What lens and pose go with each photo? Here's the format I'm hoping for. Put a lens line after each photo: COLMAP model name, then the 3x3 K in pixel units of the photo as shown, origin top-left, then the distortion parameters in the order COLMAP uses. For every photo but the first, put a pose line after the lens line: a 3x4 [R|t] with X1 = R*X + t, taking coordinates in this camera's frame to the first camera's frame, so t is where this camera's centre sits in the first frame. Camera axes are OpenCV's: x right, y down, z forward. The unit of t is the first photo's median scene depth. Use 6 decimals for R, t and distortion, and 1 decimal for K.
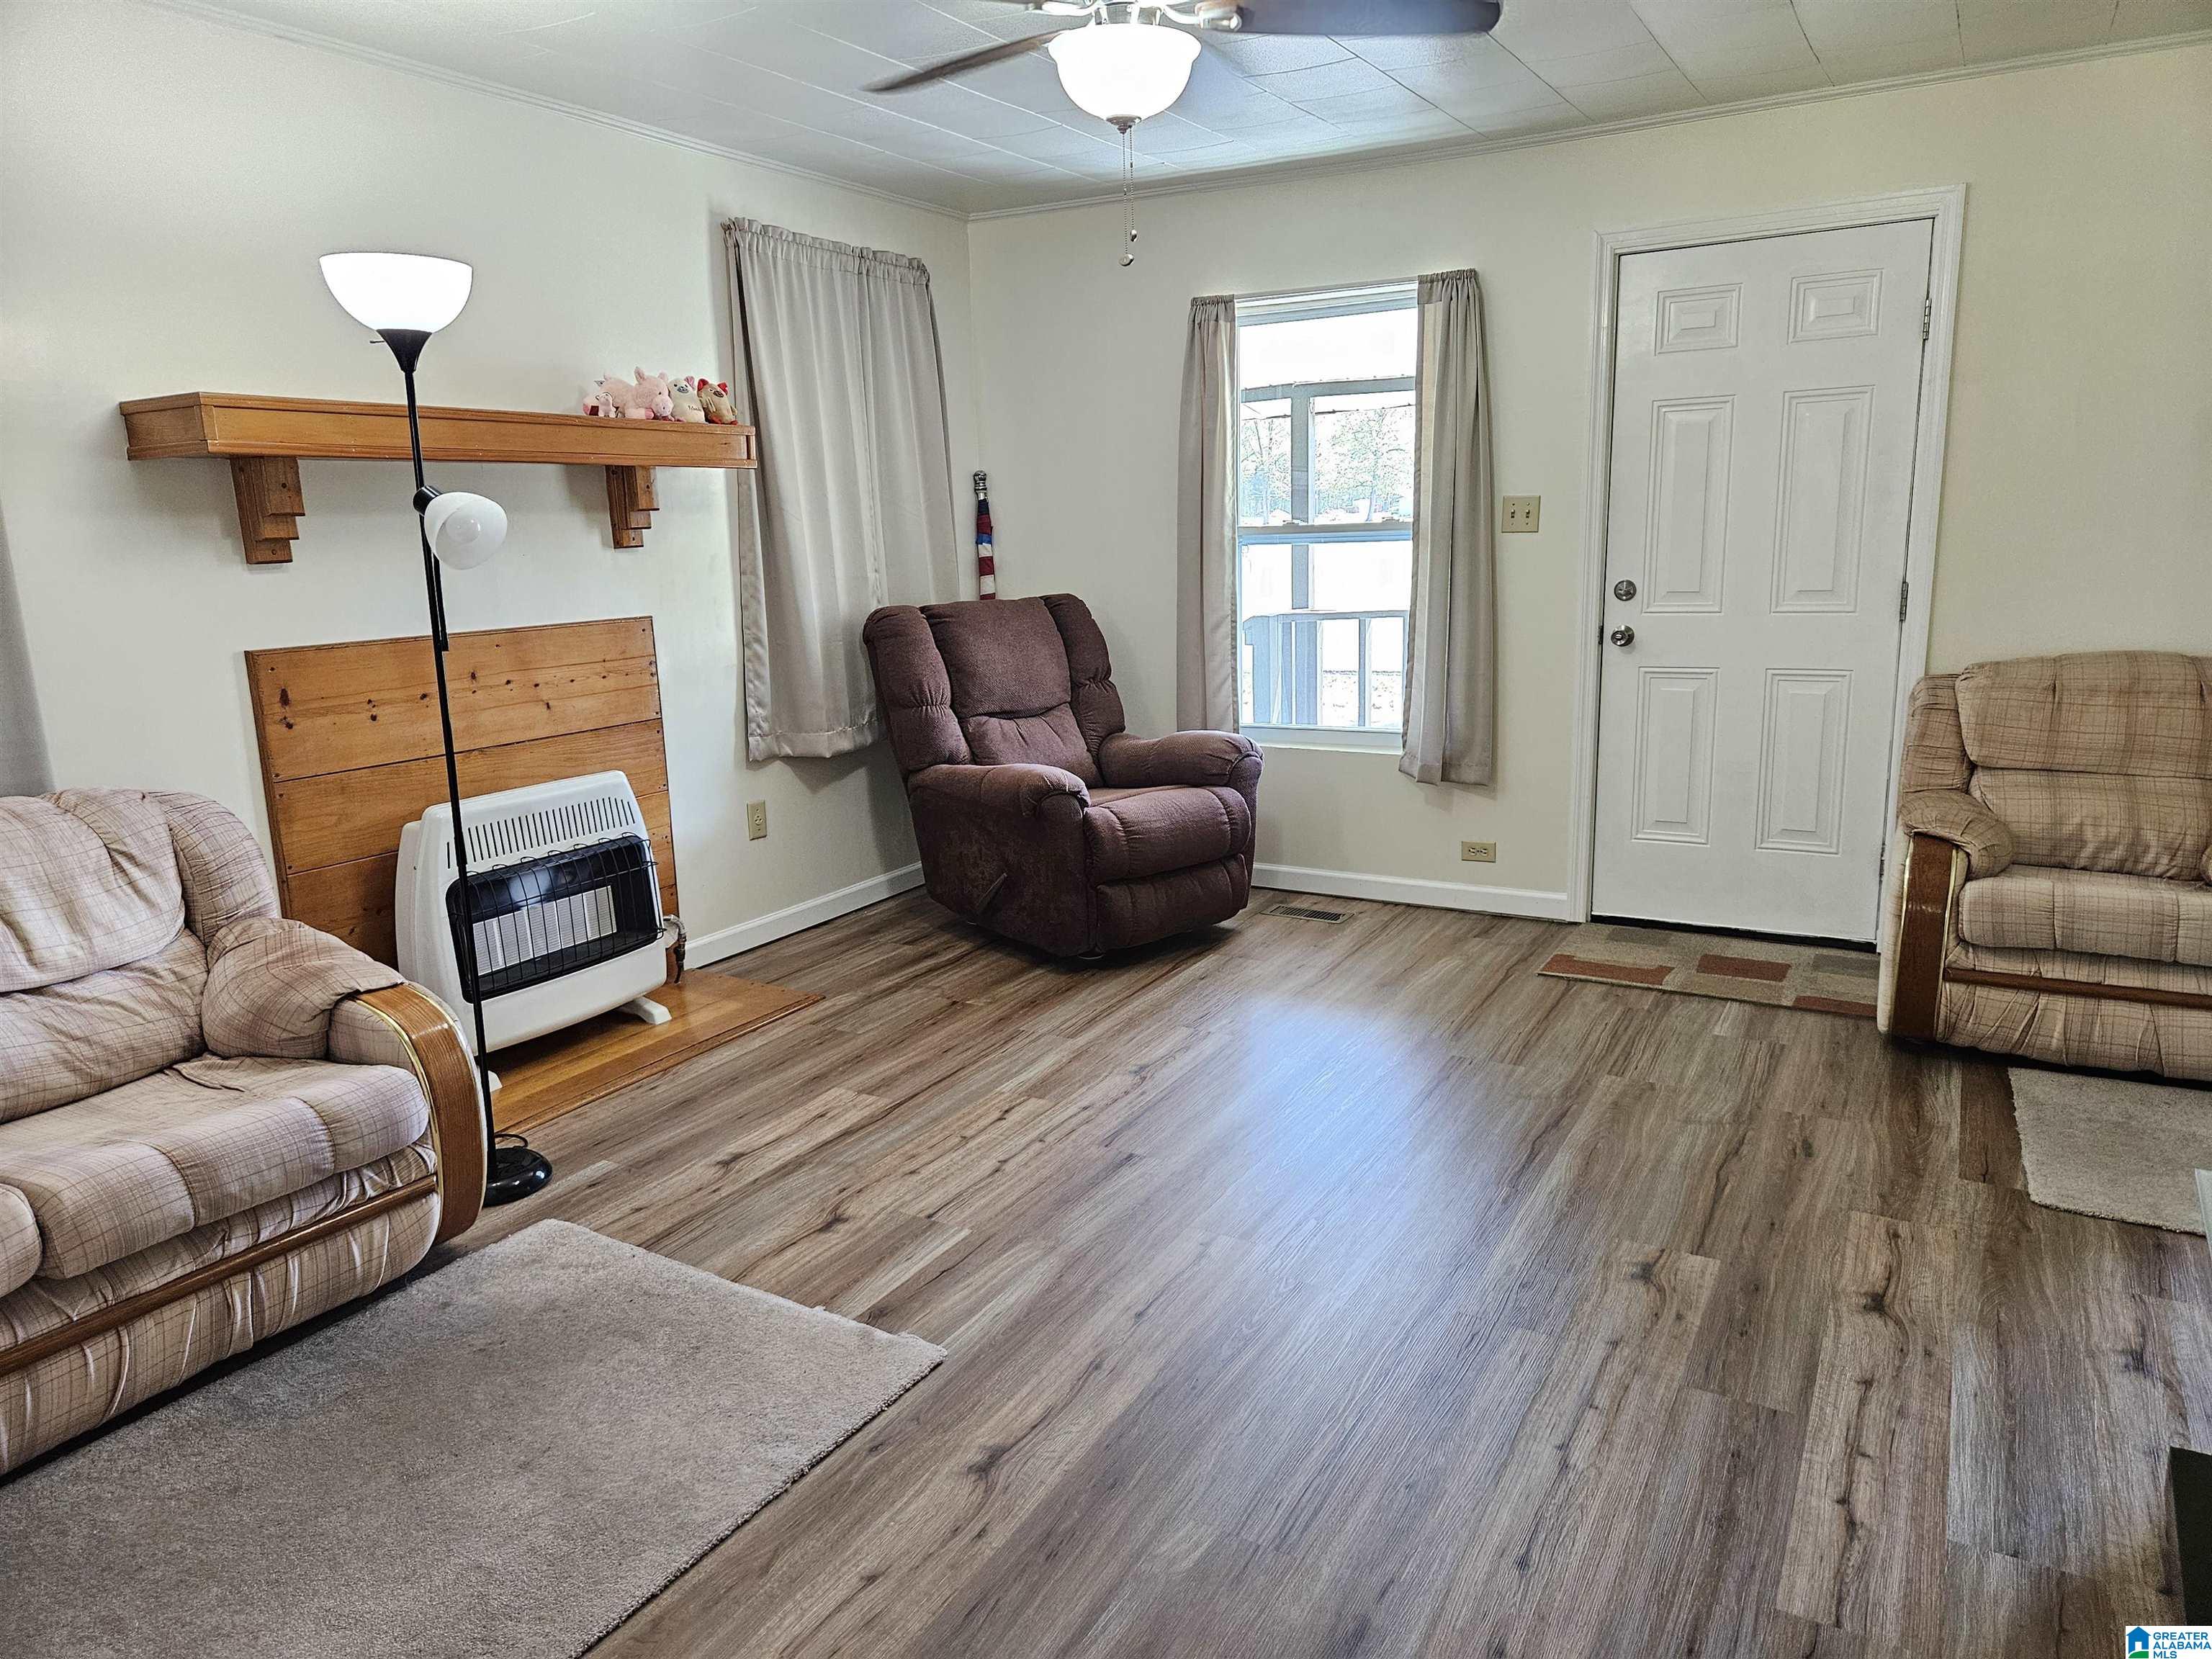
lens RADIAL K [[1491.8, 0, 1106.5], [0, 1491.8, 828.4], [0, 0, 1]] dist [0.046347, -0.053657]
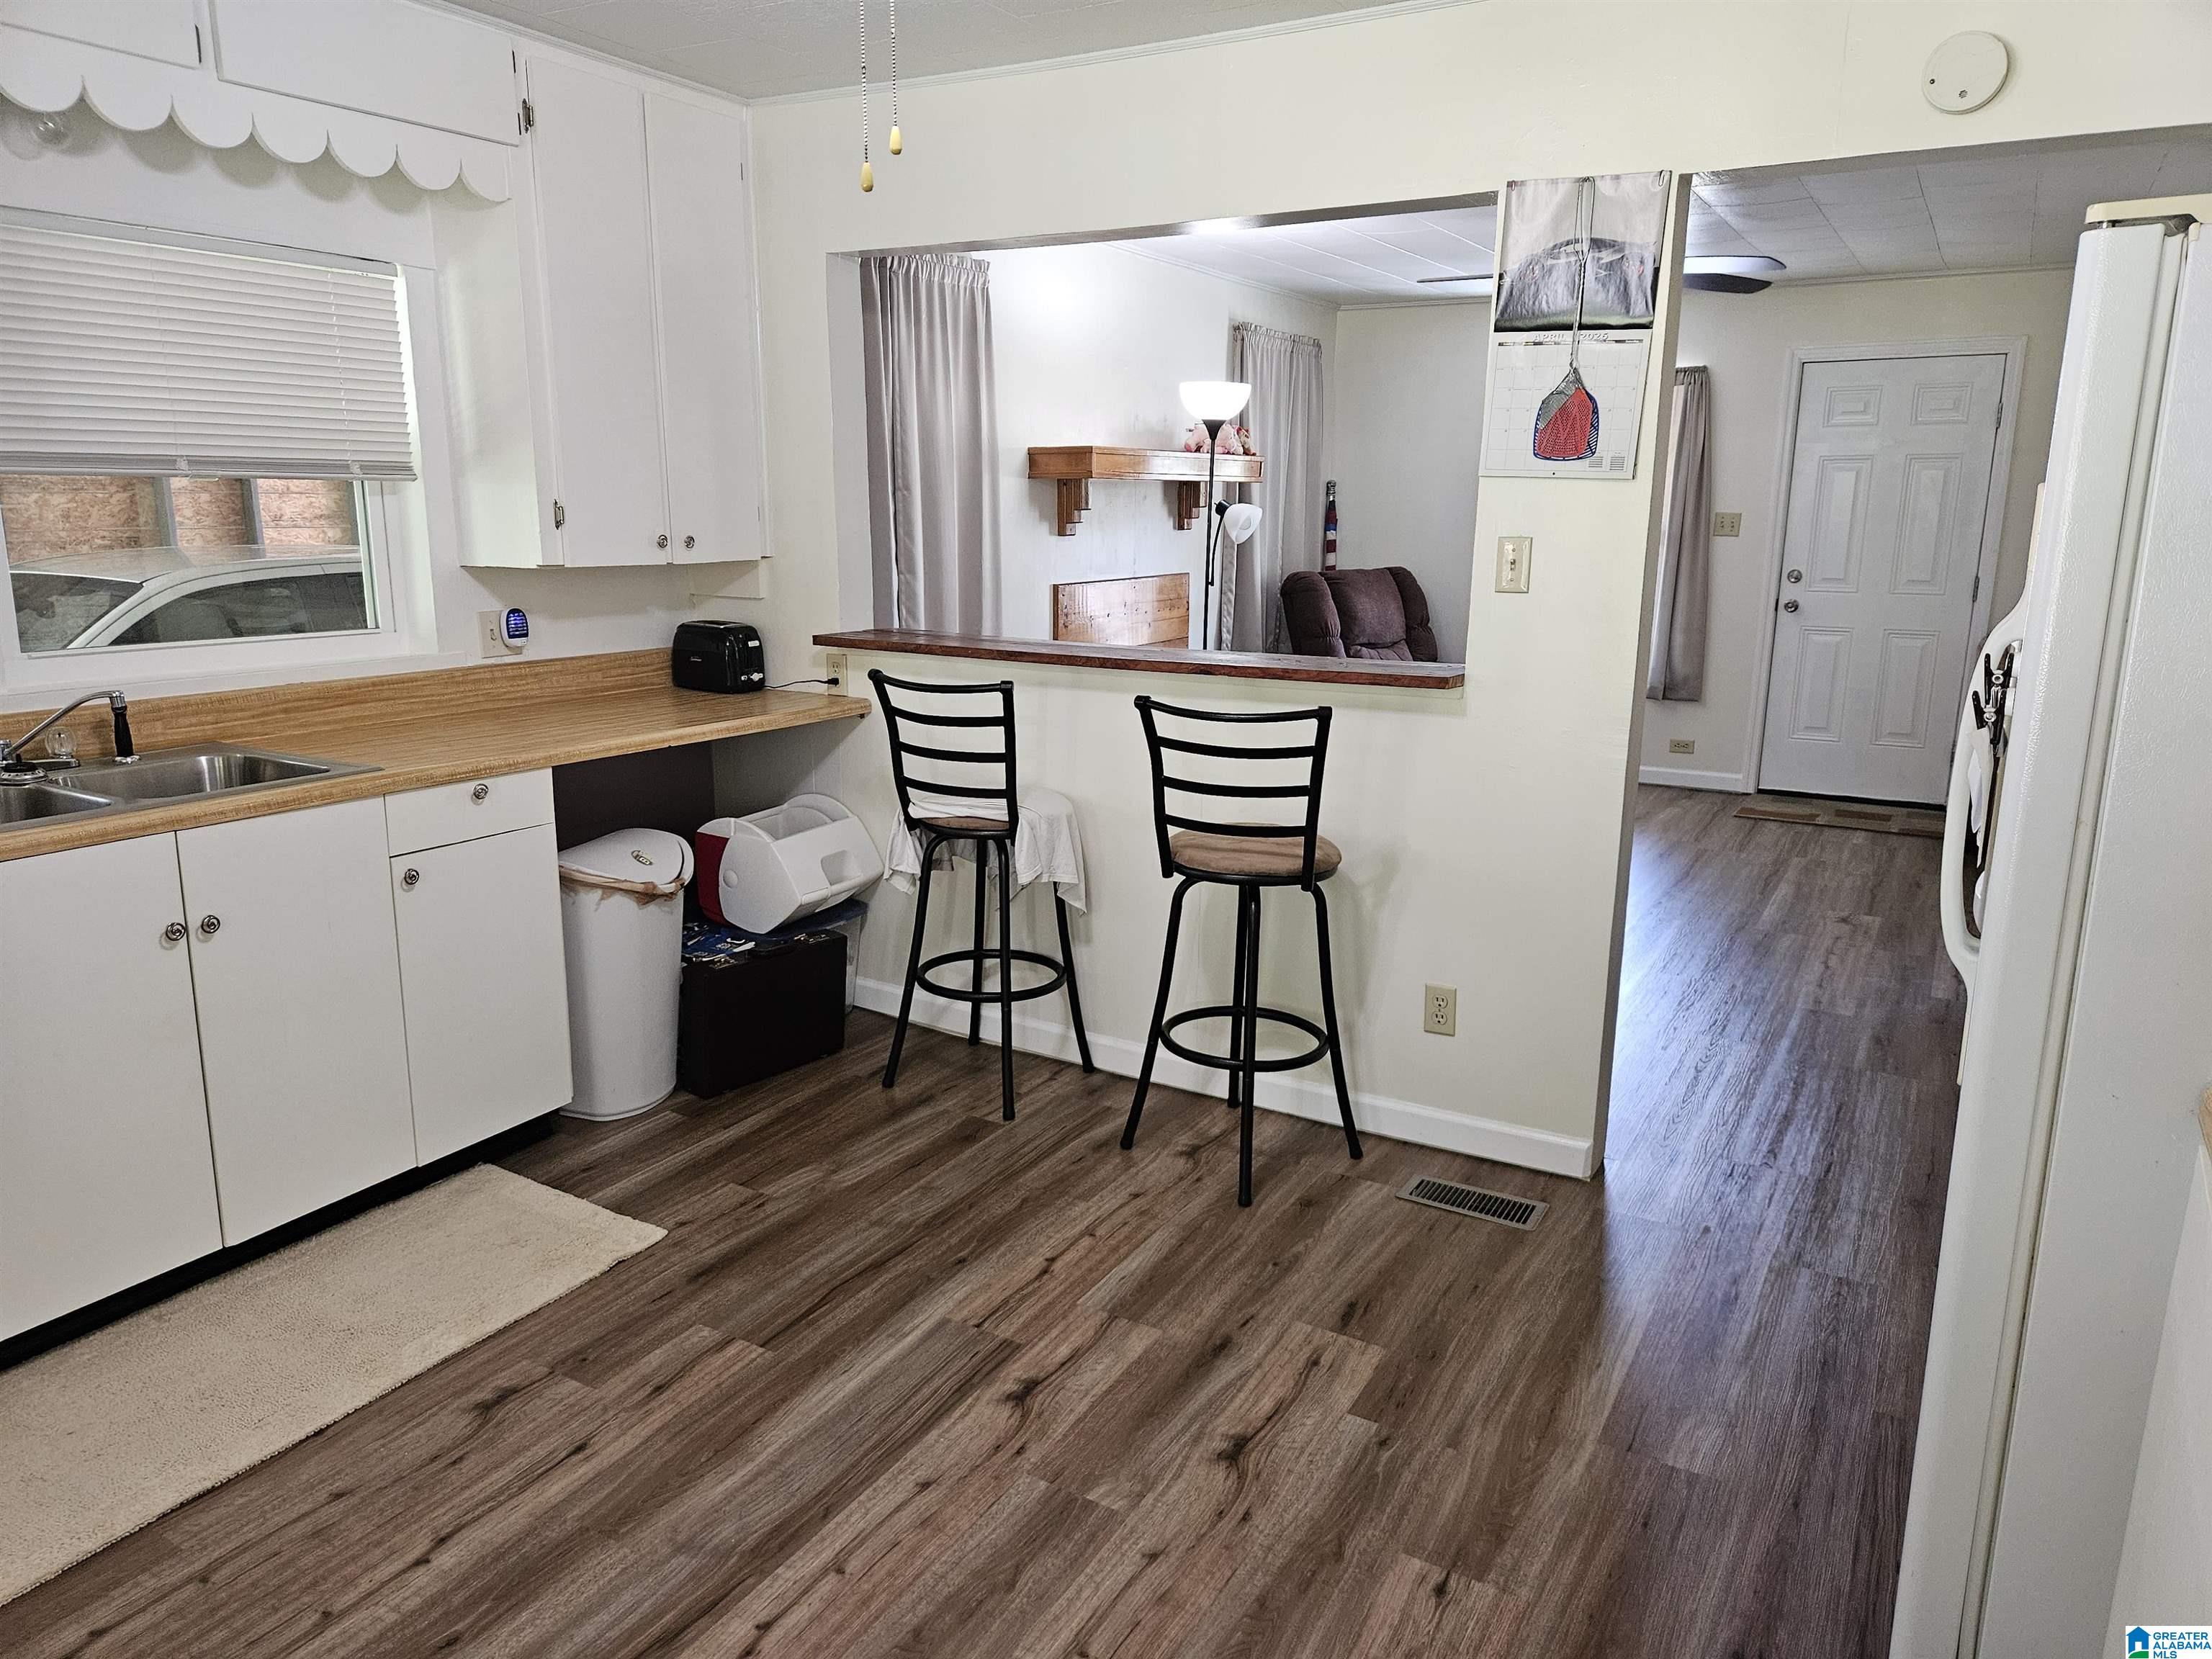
lens RADIAL K [[1491.8, 0, 1112.0], [0, 1491.8, 839.1], [0, 0, 1]] dist [0.046347, -0.053657]
pose [[0.999455, 0.032979, -0.001405, -0.279563], [-0.032940, 0.999217, 0.021914, 0.082364], [0.002127, -0.021855, 0.999759, -0.451570]]
